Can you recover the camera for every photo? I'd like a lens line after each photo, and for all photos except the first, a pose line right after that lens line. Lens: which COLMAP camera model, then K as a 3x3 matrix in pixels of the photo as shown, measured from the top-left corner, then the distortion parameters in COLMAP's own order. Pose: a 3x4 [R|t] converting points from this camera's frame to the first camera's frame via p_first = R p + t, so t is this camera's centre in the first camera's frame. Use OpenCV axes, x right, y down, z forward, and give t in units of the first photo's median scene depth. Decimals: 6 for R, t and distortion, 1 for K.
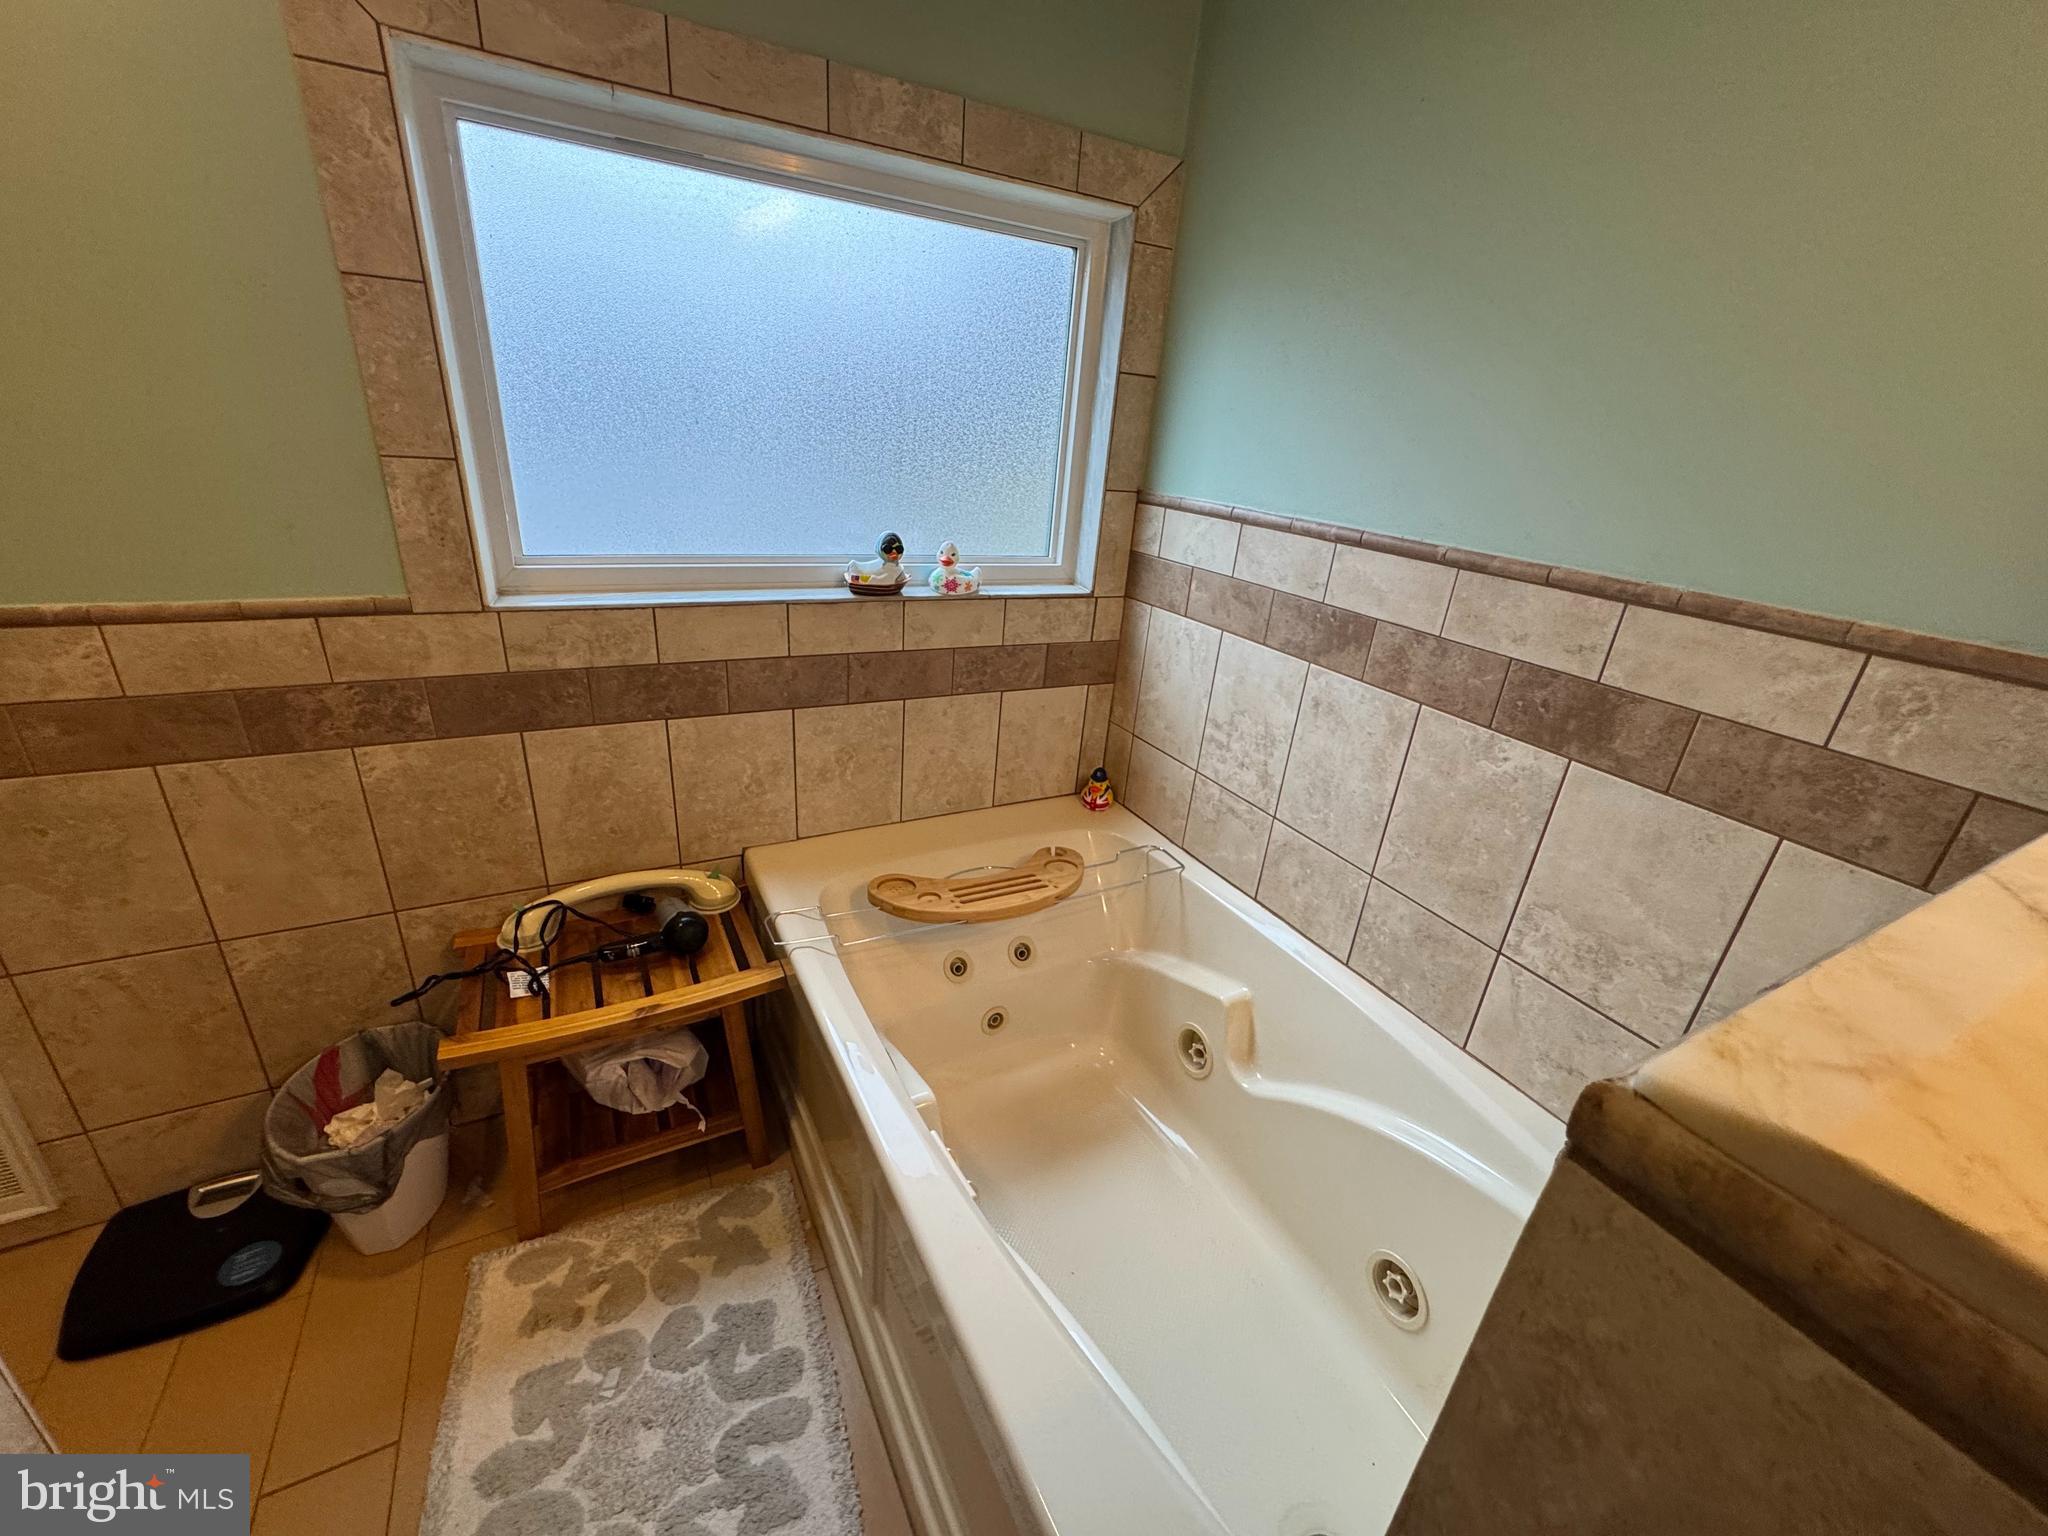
lens RADIAL K [[813.5, 0, 1019.9], [0, 813.5, 767.8], [0, 0, 1]] dist [-0.006849, 0.000418]
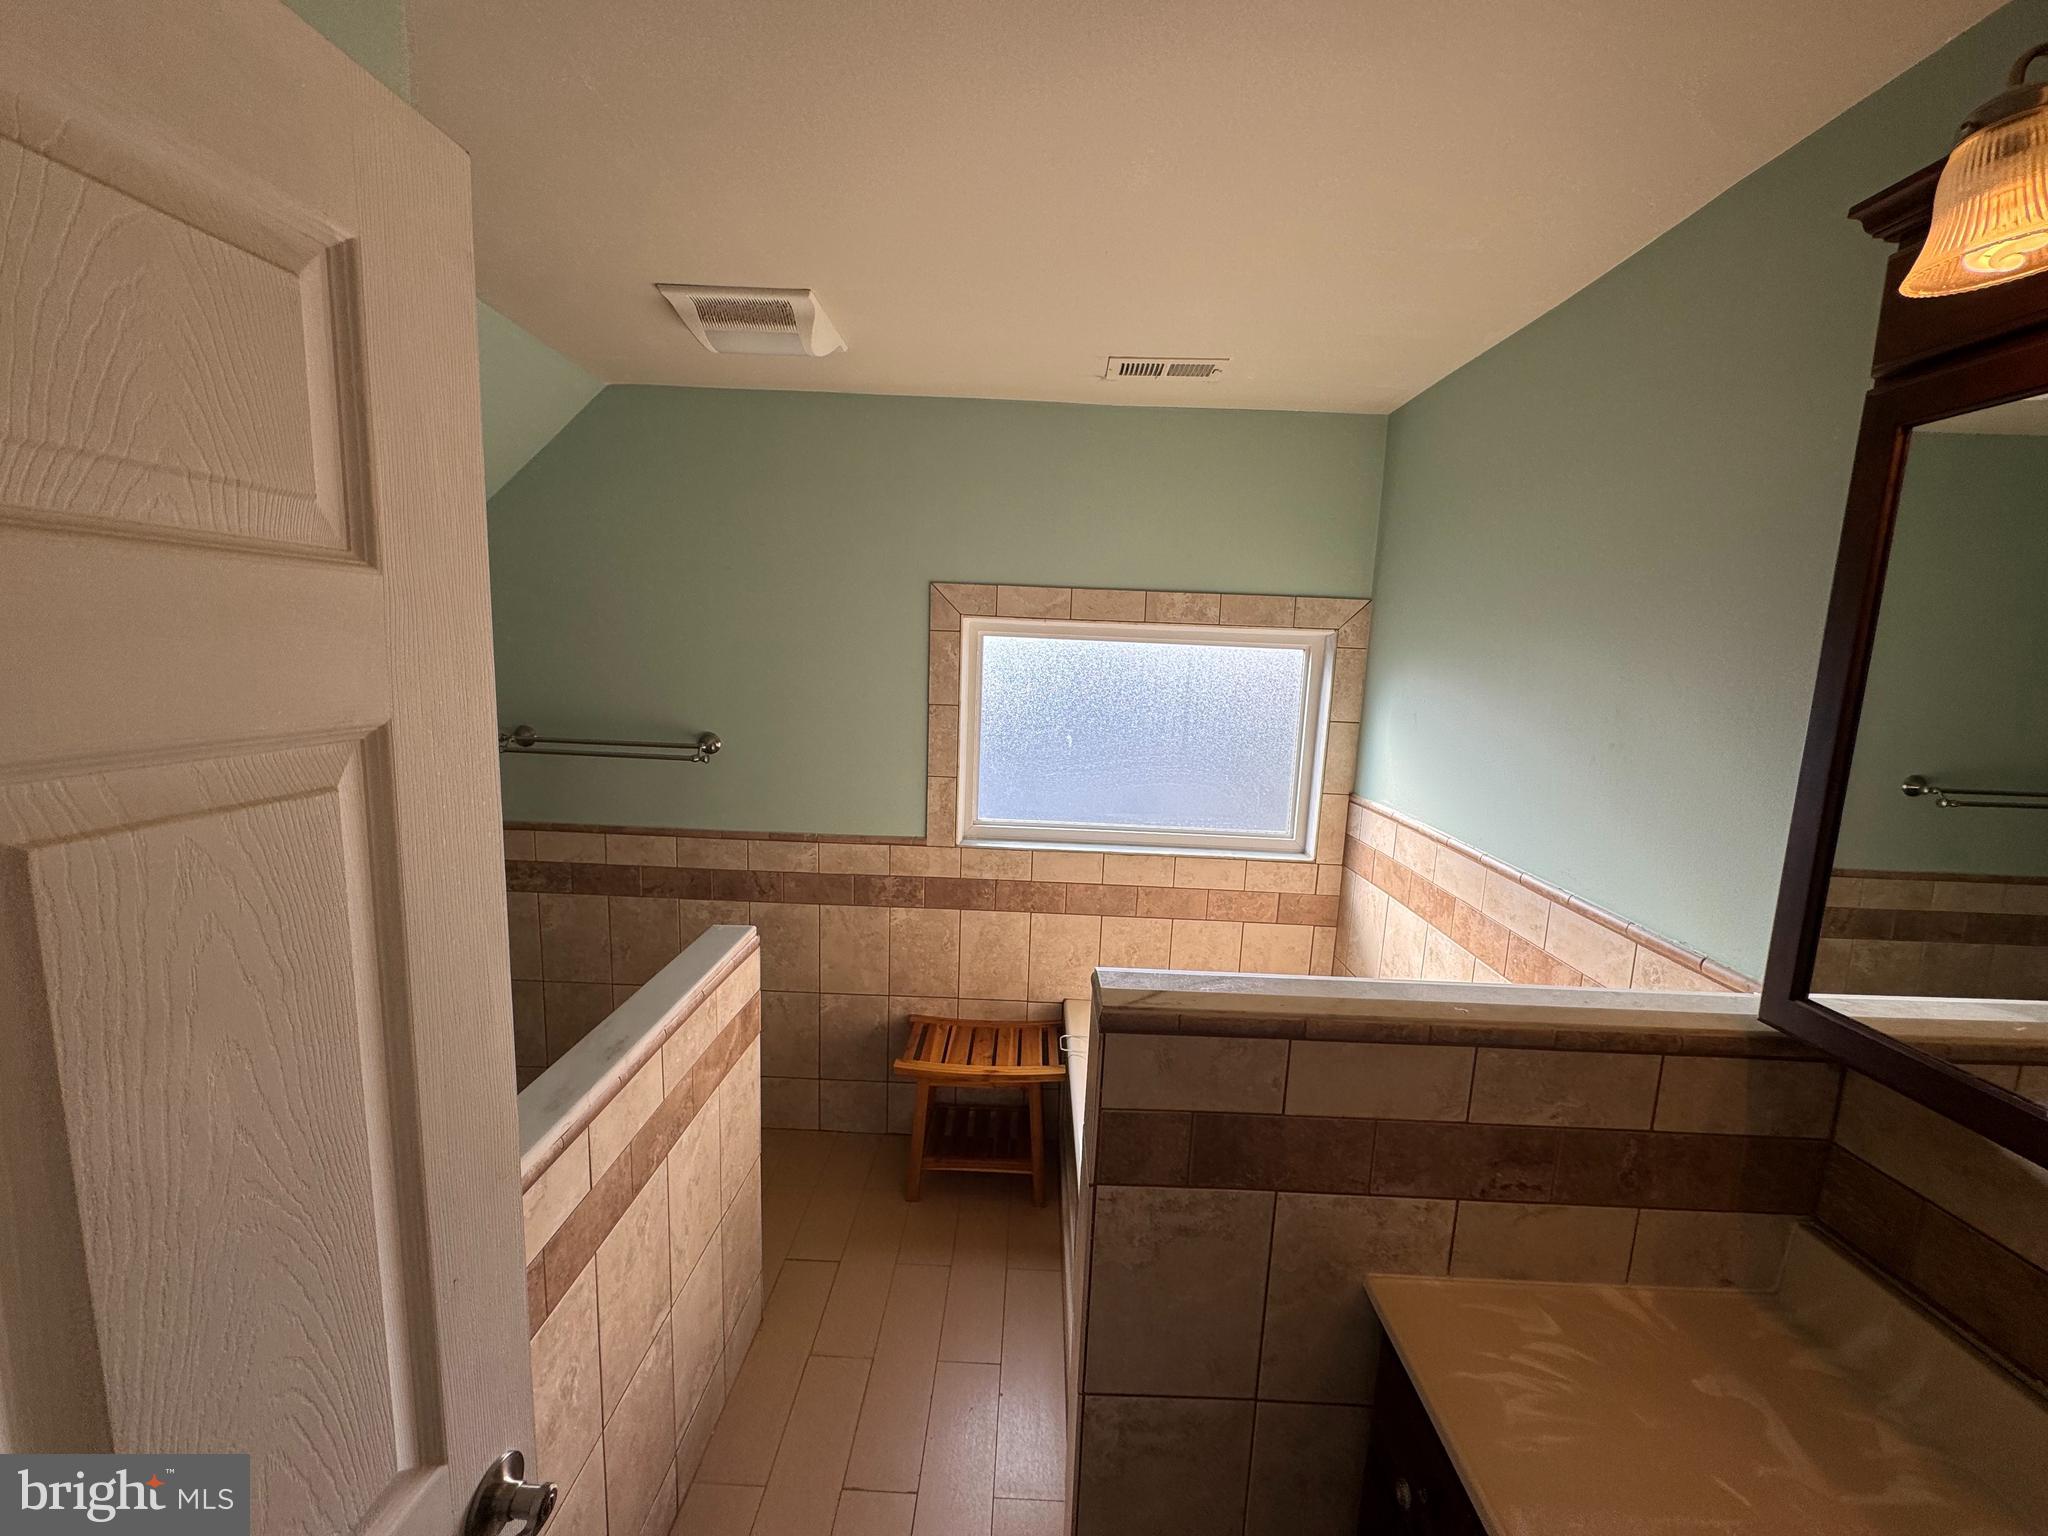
lens RADIAL K [[813.5, 0, 1025.8], [0, 813.5, 767.7], [0, 0, 1]] dist [-0.006849, 0.000418]
pose [[0.871536, 0.026206, -0.489631, 0.429419], [-0.162459, 0.957601, -0.237923, 0.063807], [0.462636, 0.286903, 0.838841, -0.604996]]
